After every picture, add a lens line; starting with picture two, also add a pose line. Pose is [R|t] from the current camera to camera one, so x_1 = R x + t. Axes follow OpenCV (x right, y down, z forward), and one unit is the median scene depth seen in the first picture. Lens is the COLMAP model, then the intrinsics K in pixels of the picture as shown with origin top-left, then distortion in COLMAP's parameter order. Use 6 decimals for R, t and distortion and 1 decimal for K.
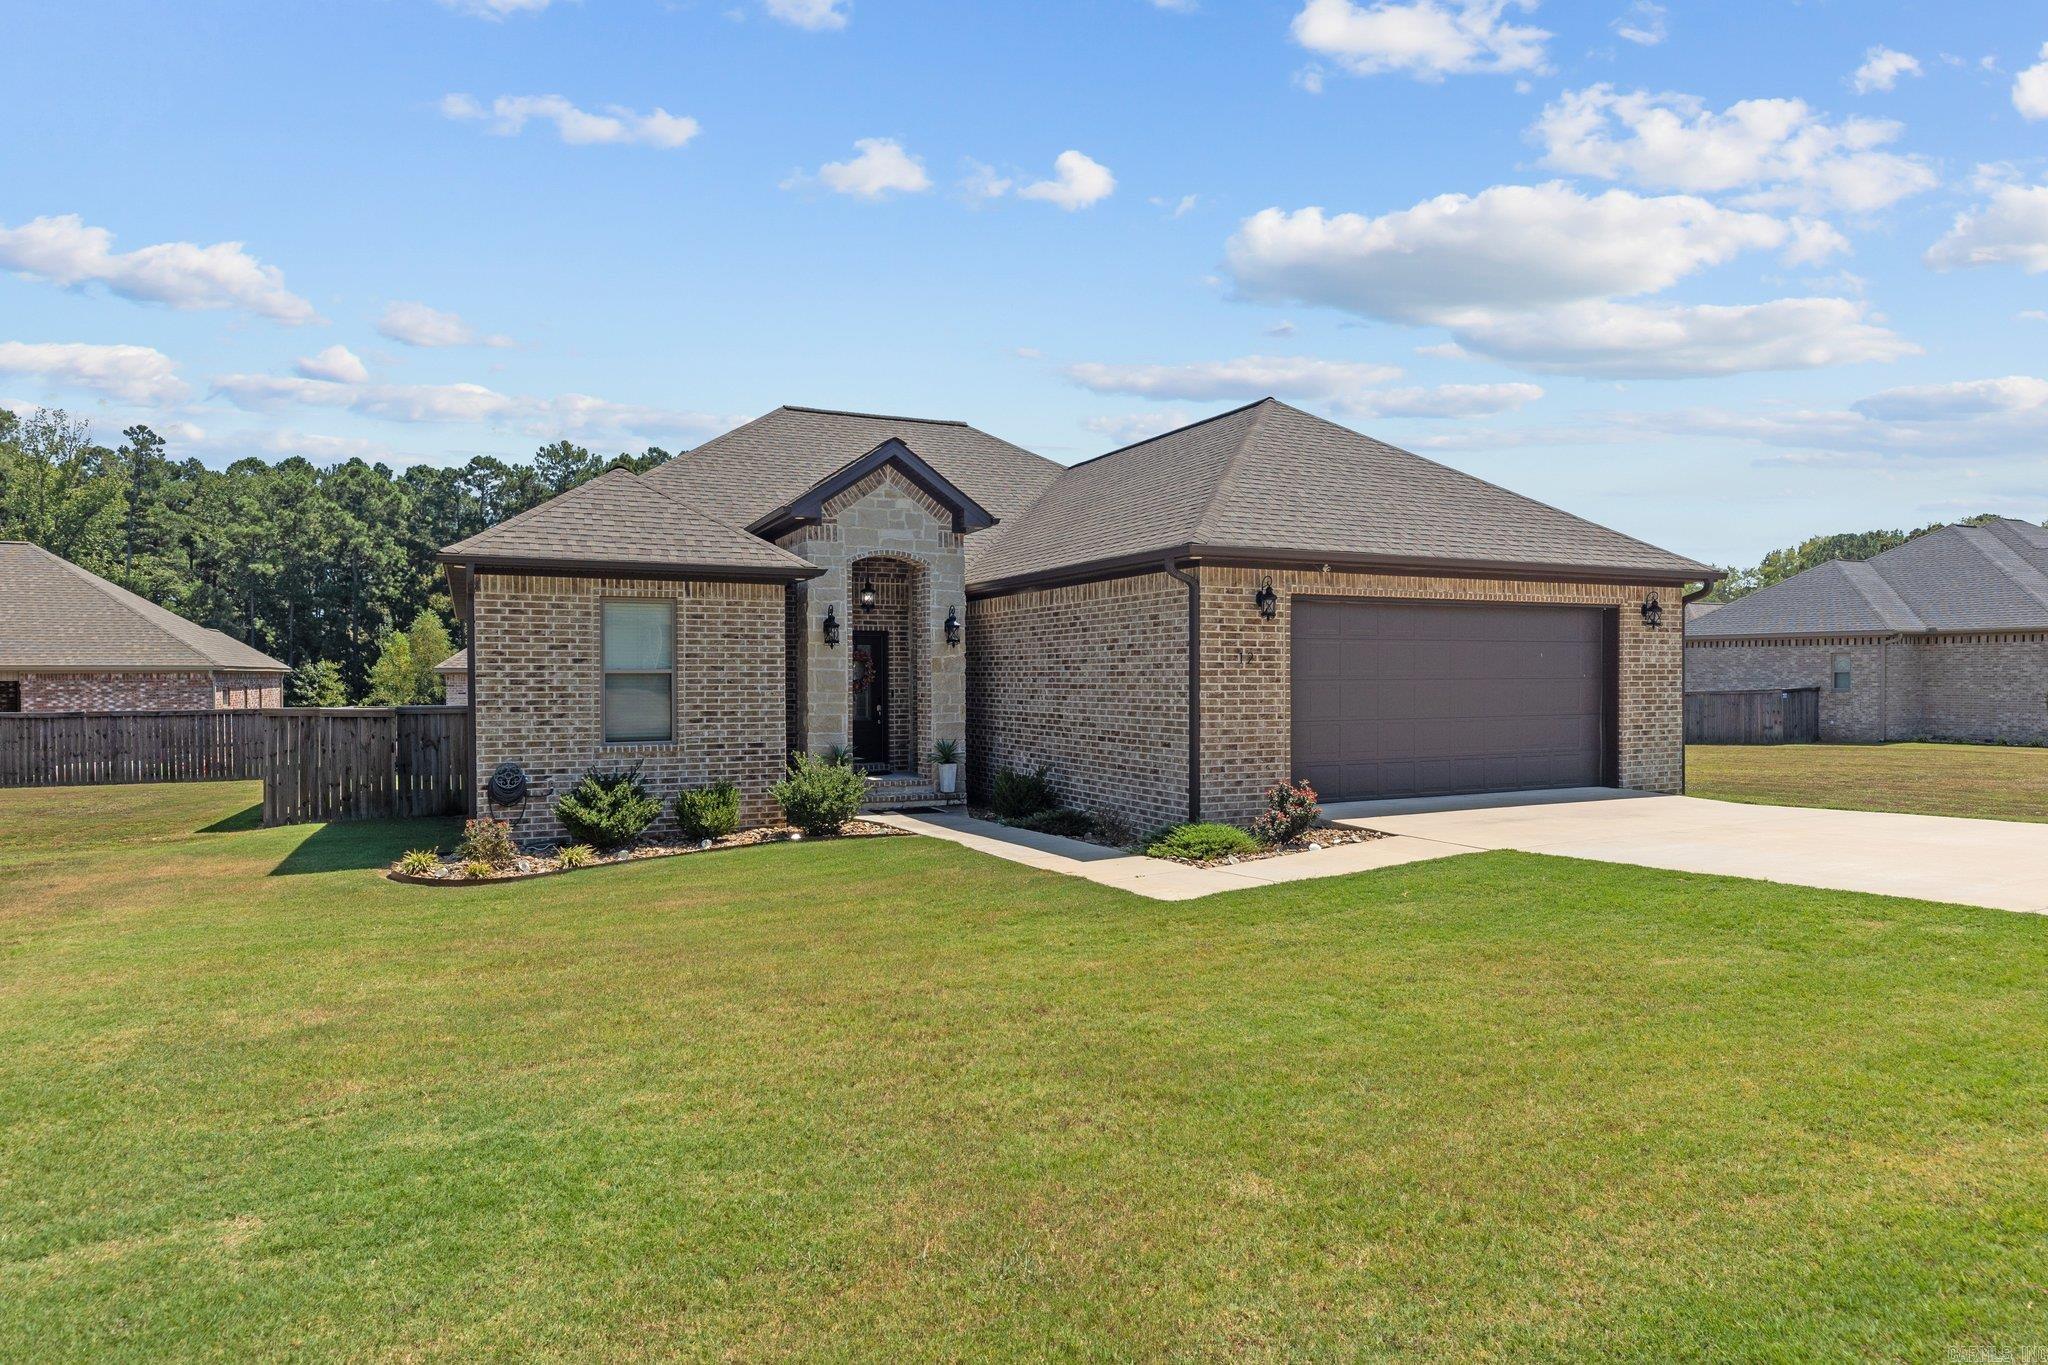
lens RADIAL K [[1176.2, 0, 1031.0], [0, 1176.2, 685.4], [0, 0, 1]] dist [0.016434, -0.000791]
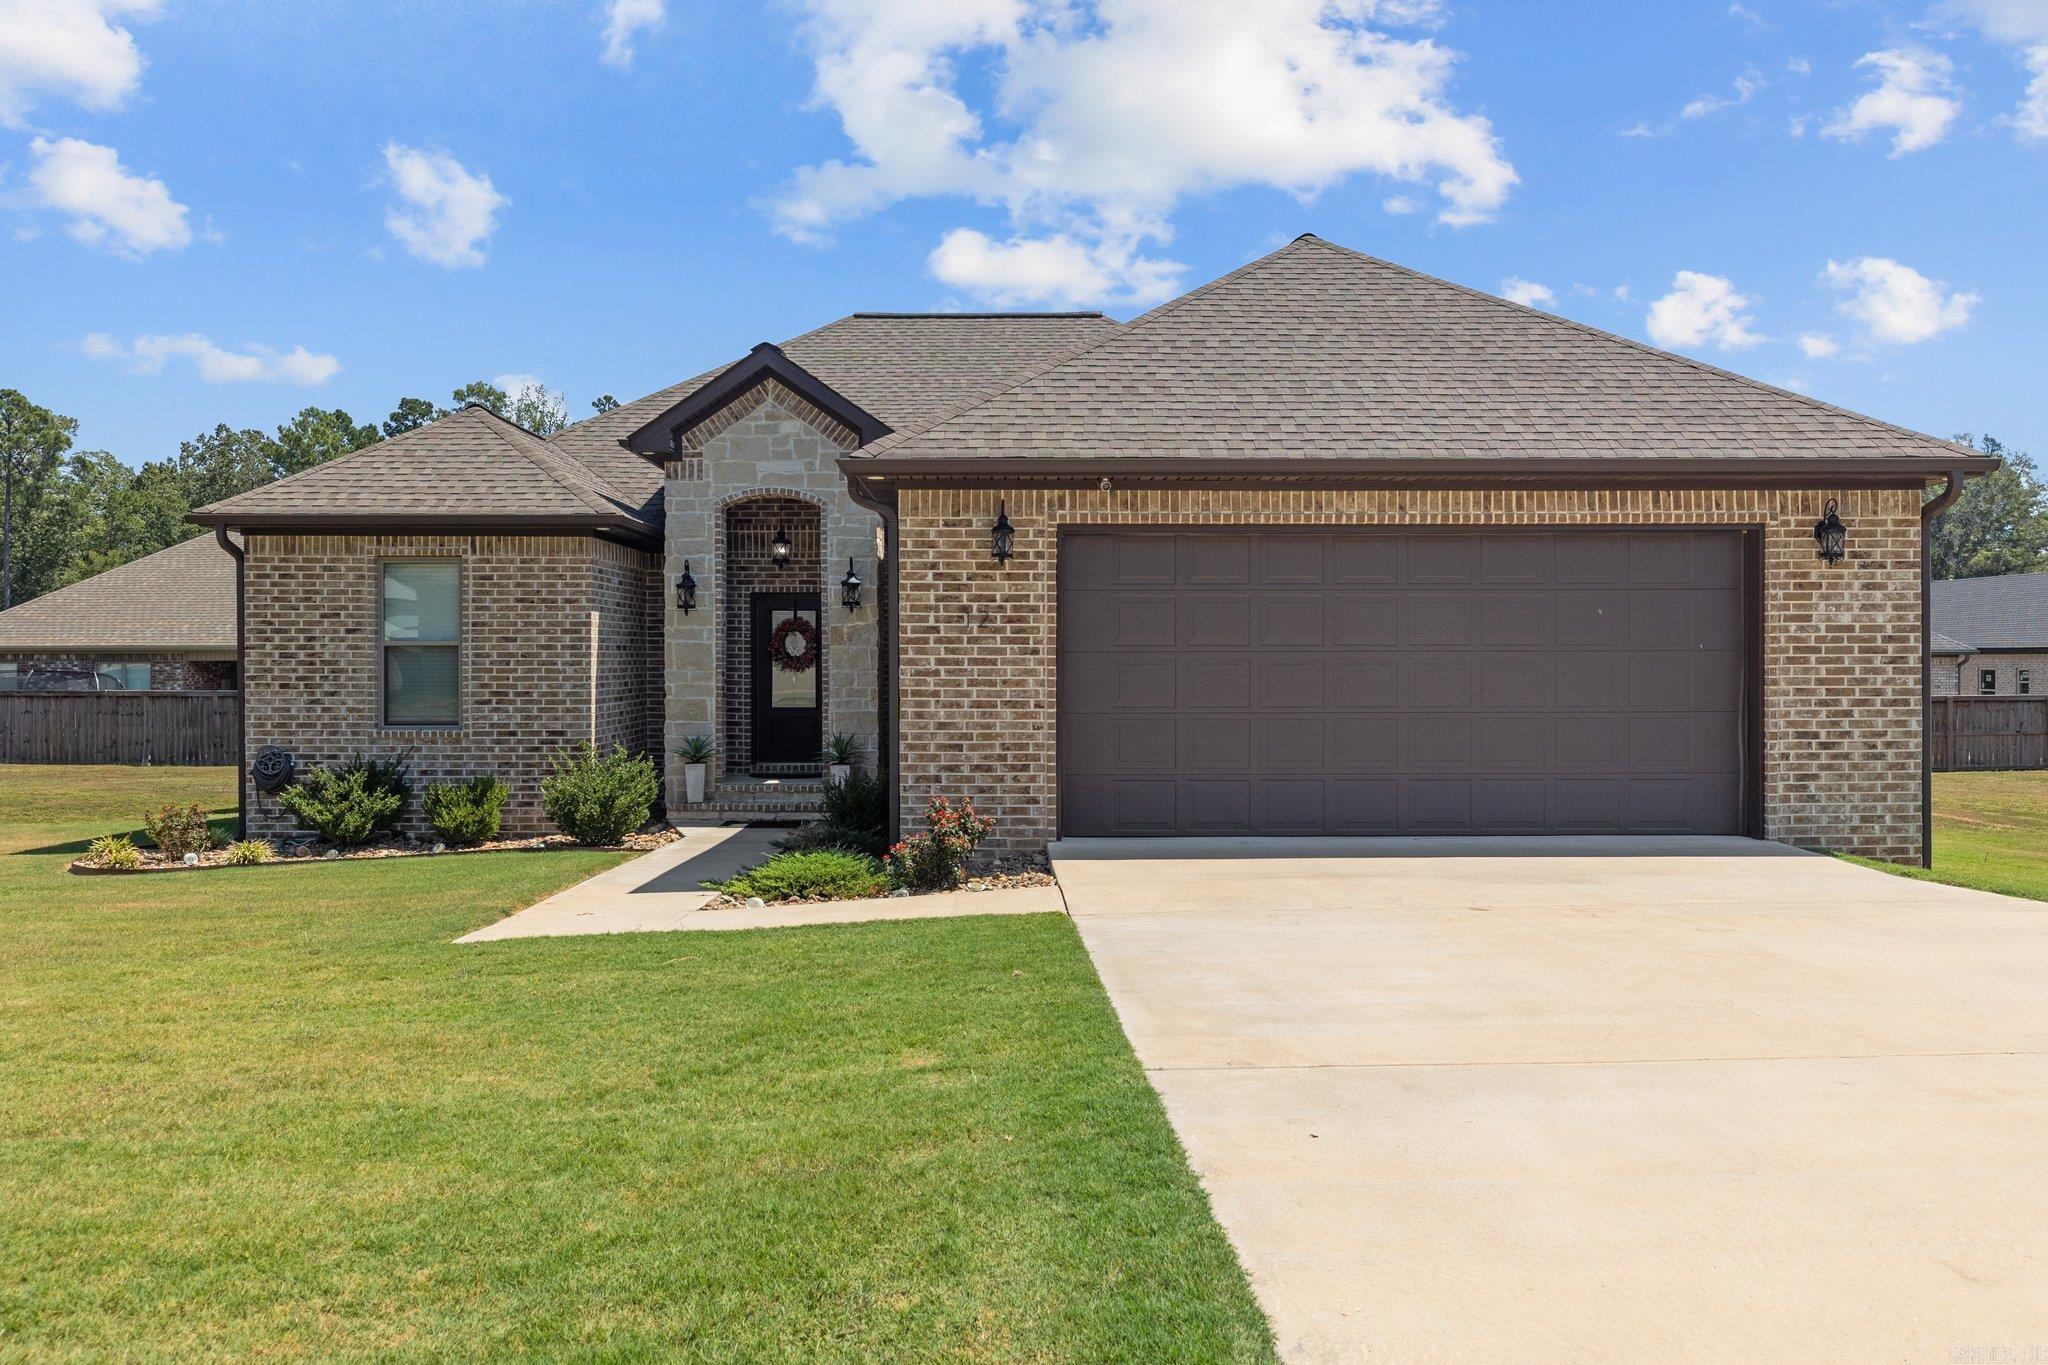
lens RADIAL K [[1533.0, 0, 1017.9], [0, 1533.0, 674.1], [0, 0, 1]] dist [0.012961, 0.001307]
pose [[0.904582, 0.004863, -0.426271, 0.555530], [-0.004782, 0.999988, 0.001262, 0.007288], [0.426272, 0.000897, 0.904595, 0.184750]]
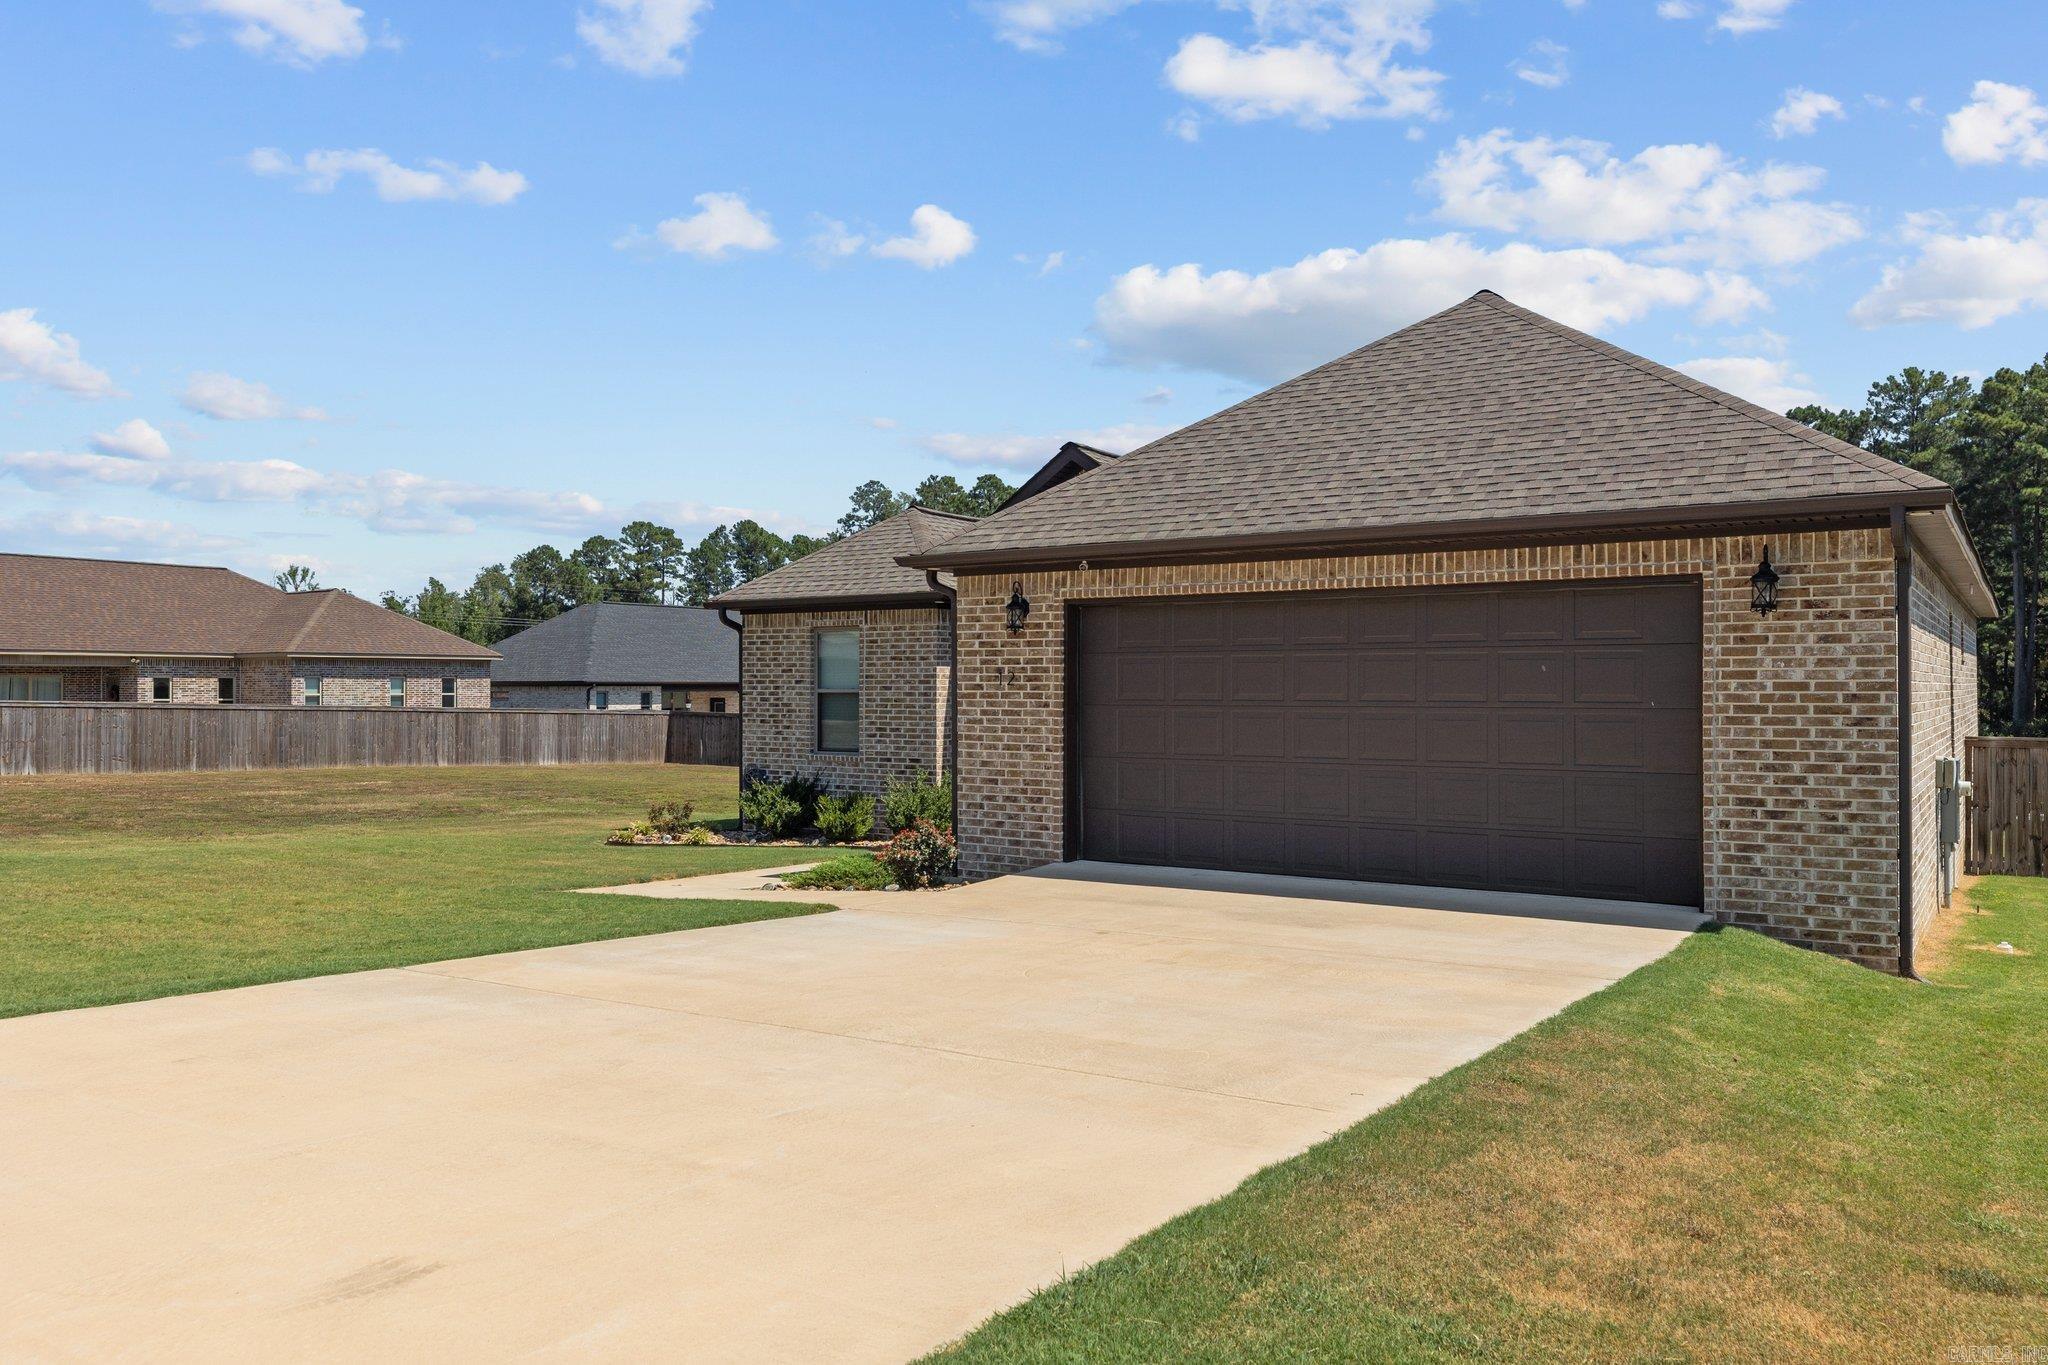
lens RADIAL K [[1494.4, 0, 1016.0], [0, 1494.4, 688.7], [0, 0, 1]] dist [0.028456, 0.000342]
pose [[0.500432, 0.002374, -0.865773, 1.064224], [-0.008877, 0.999958, -0.002389, -0.012497], [0.865730, 0.008881, 0.500432, 0.435932]]
